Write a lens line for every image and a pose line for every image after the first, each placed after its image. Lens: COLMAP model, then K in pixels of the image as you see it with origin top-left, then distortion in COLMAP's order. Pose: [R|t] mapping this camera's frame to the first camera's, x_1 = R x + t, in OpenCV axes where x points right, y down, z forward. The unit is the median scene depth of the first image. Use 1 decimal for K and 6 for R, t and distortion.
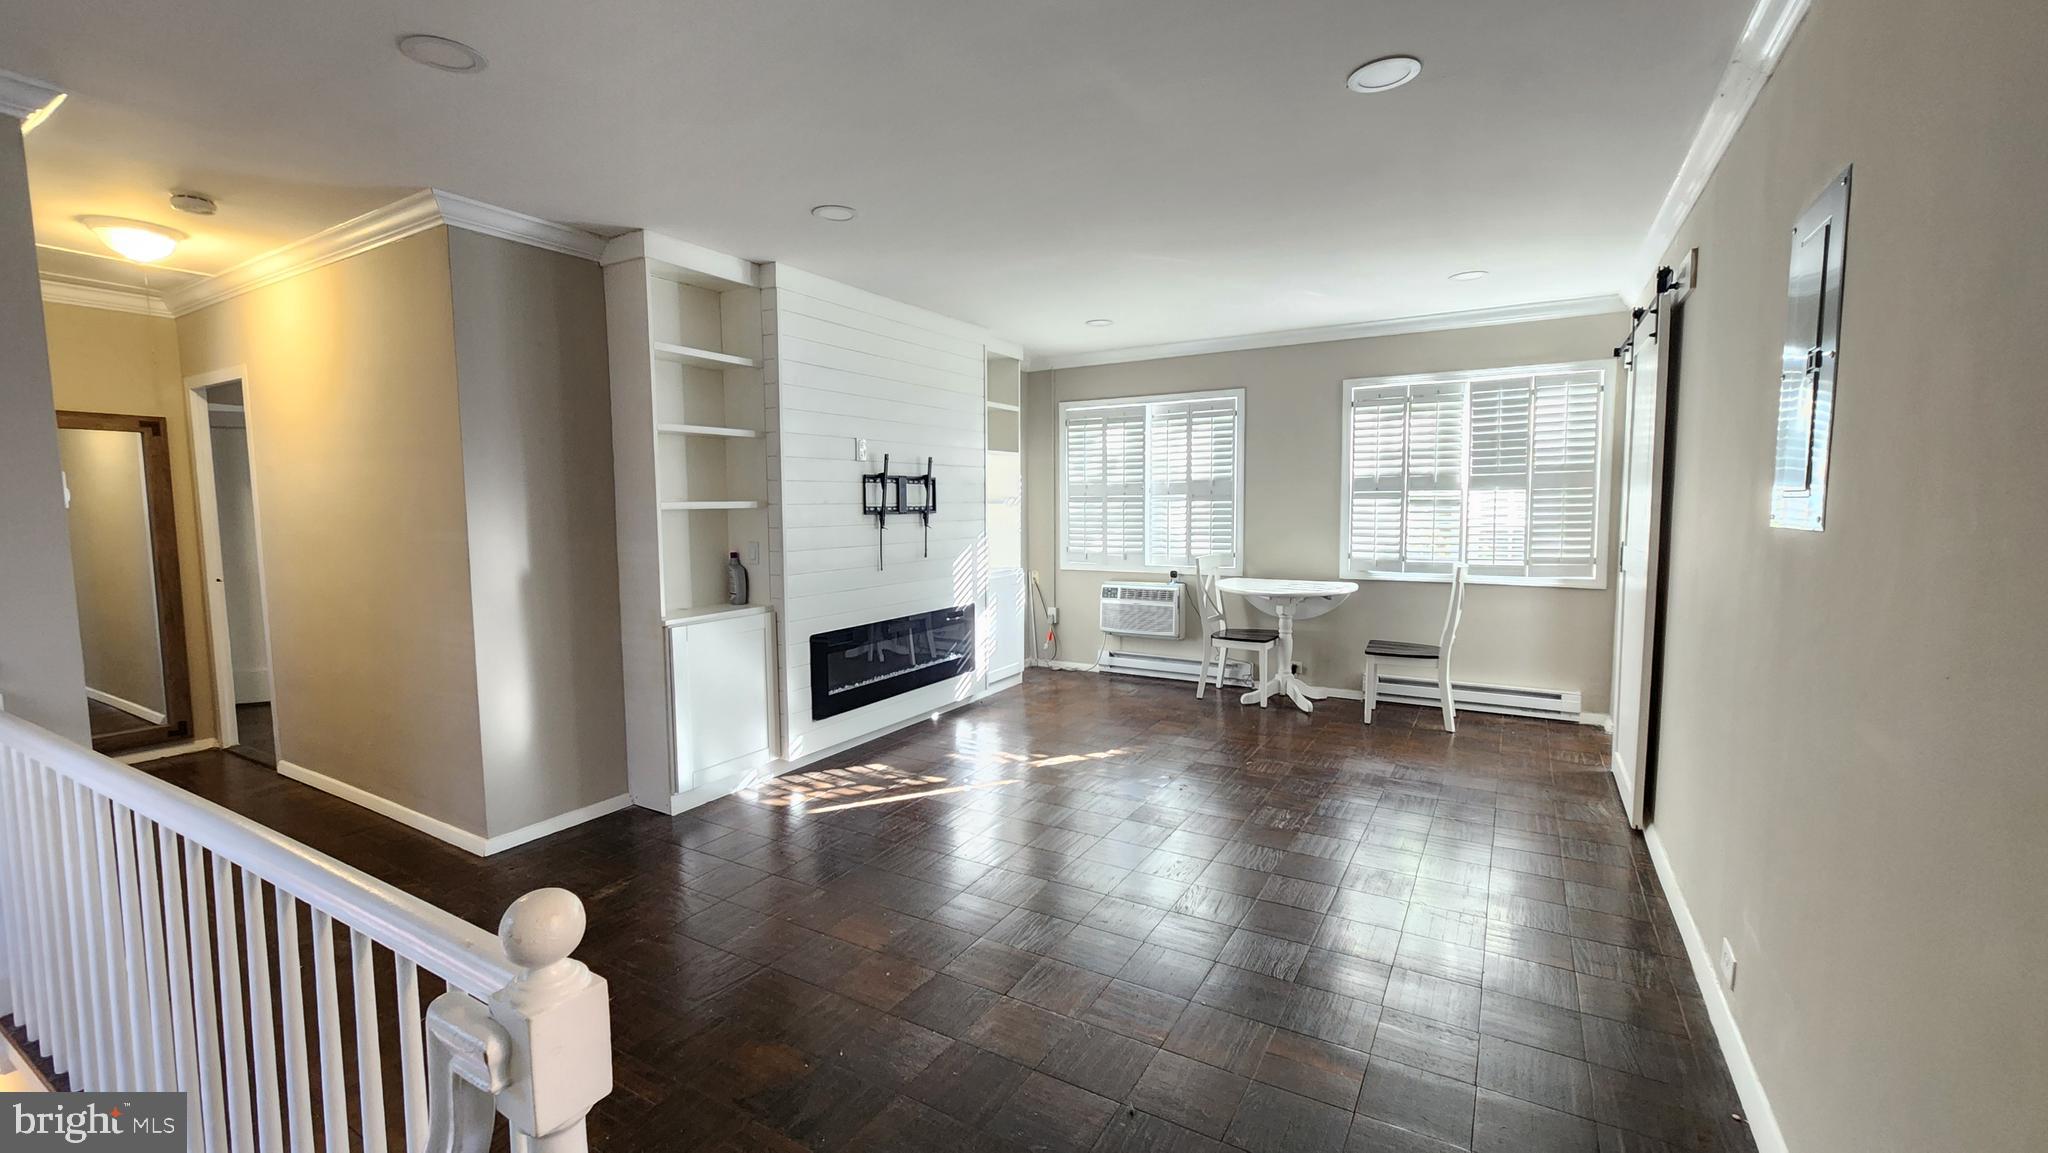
lens RADIAL K [[834.6, 0, 1020.9], [0, 834.6, 570.6], [0, 0, 1]] dist [0.002738, 0.000163]
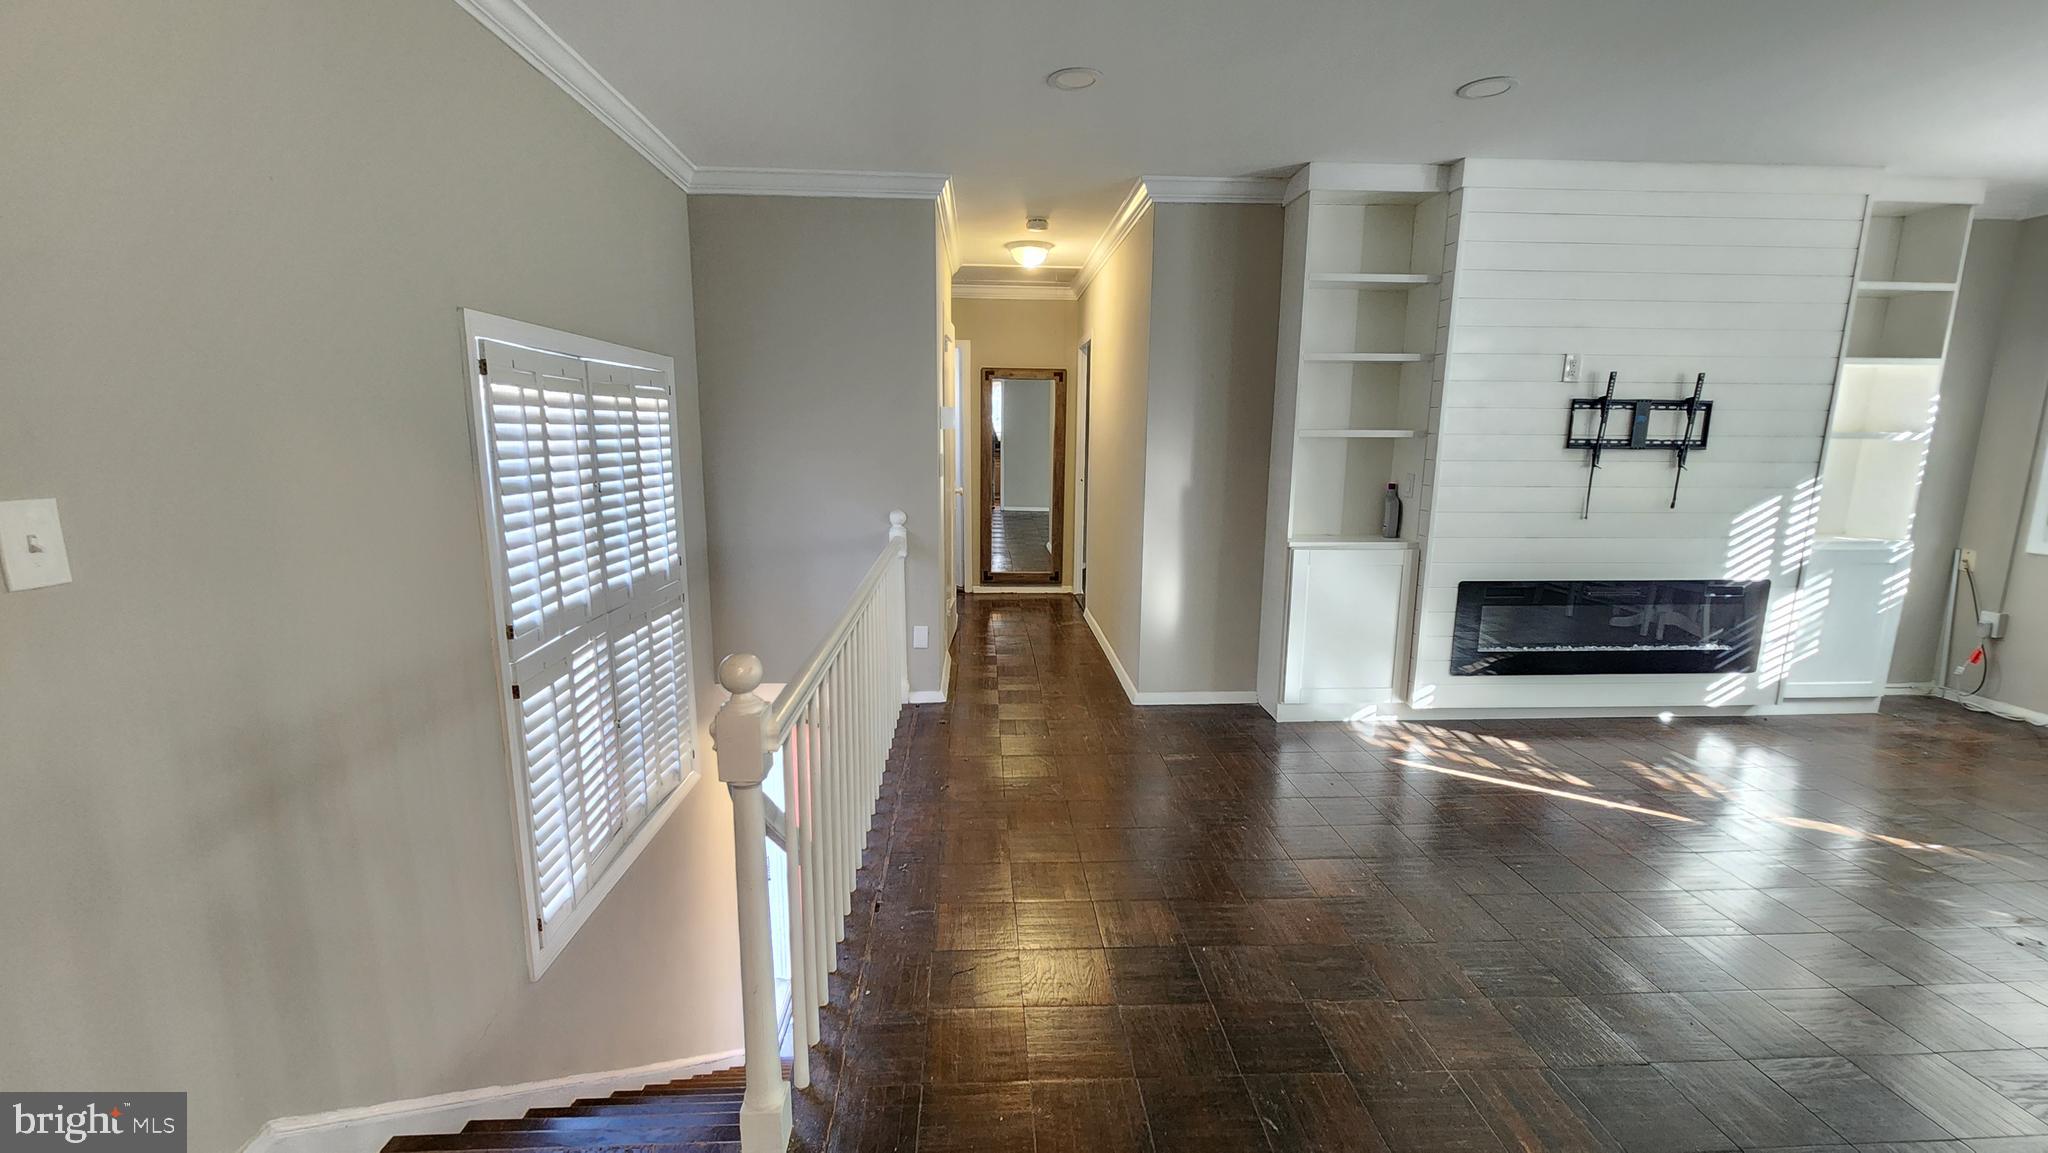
lens RADIAL K [[834.6, 0, 1021.0], [0, 834.6, 572.1], [0, 0, 1]] dist [0.002738, 0.000163]
pose [[0.556689, 0.150711, -0.816936, 0.222106], [-0.081010, 0.988567, 0.127171, -0.008576], [0.826762, -0.004614, 0.562533, 0.099426]]
